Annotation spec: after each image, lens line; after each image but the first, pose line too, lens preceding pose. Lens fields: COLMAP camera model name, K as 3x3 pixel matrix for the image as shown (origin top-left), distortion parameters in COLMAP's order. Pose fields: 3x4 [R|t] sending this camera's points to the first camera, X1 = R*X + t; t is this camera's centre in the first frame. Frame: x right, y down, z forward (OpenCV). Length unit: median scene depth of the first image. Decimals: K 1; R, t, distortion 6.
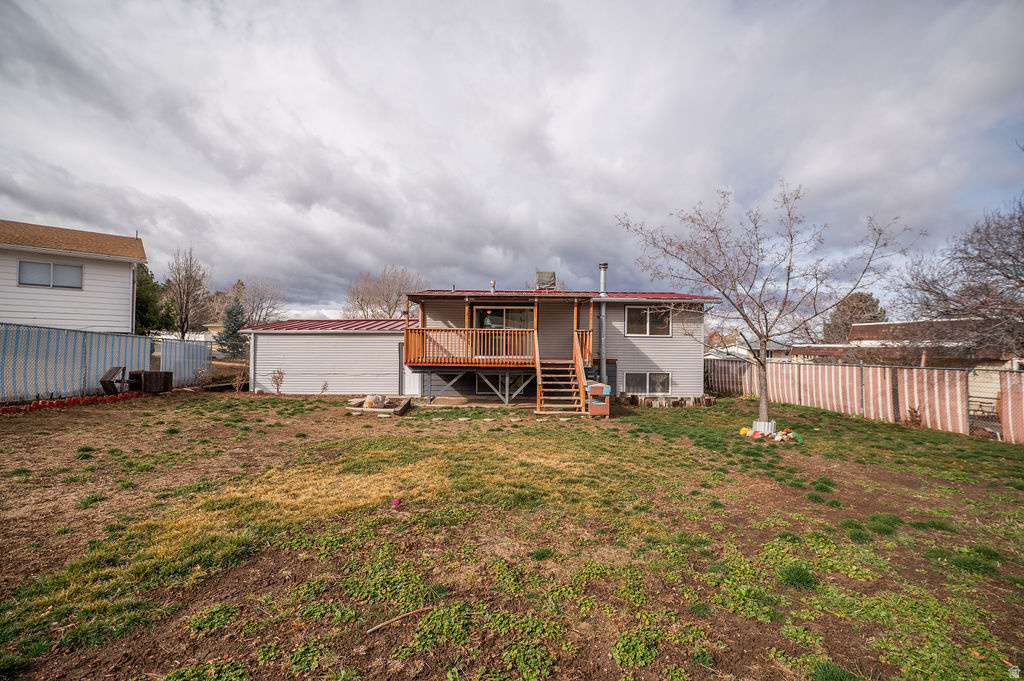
lens RADIAL K [[410.0, 0, 506.6], [0, 410.0, 321.5], [0, 0, 1]] dist [-0.019523, -0.000134]
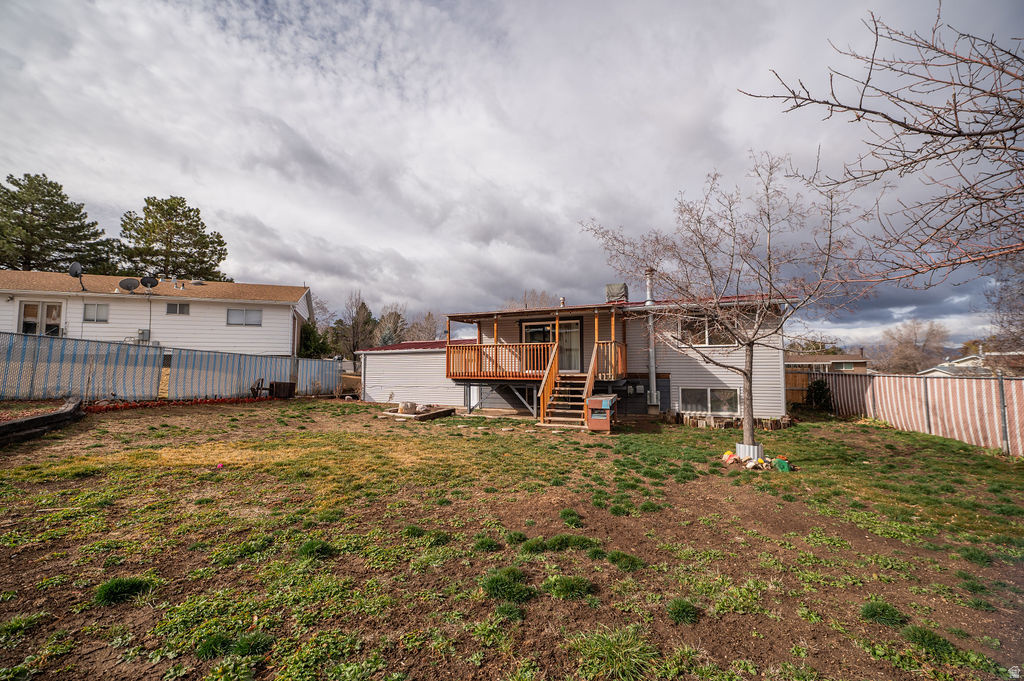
lens RADIAL K [[407.2, 0, 504.2], [0, 407.2, 338.6], [0, 0, 1]] dist [-0.020072, -0.000136]
pose [[0.912209, -0.038639, -0.407898, 0.304290], [0.035450, 0.999253, -0.015378, 0.017186], [0.408188, -0.000432, 0.912898, 0.035689]]
